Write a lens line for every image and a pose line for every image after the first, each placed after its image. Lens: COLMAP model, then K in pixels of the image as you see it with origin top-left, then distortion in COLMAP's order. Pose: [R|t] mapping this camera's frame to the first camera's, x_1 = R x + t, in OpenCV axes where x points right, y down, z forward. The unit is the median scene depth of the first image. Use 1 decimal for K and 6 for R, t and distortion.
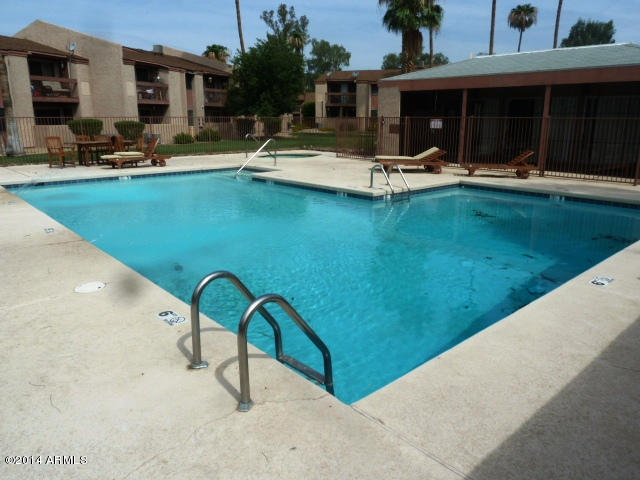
lens RADIAL K [[480.6, 0, 320.0], [0, 480.6, 240.0], [0, 0, 1]] dist [-0.041090, 0.040007]
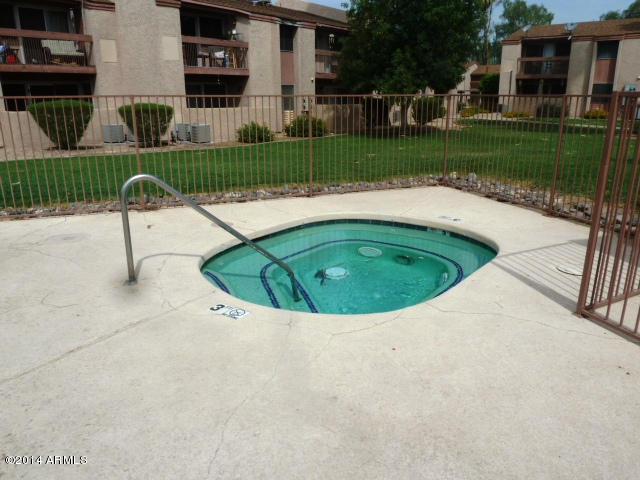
lens RADIAL K [[480.6, 0, 320.0], [0, 480.6, 240.0], [0, 0, 1]] dist [-0.041090, 0.040007]
pose [[0.937456, 0.094425, -0.335052, -0.000589], [-0.080096, 0.995192, 0.056362, -0.077138], [0.338763, -0.026001, 0.940512, 0.300187]]
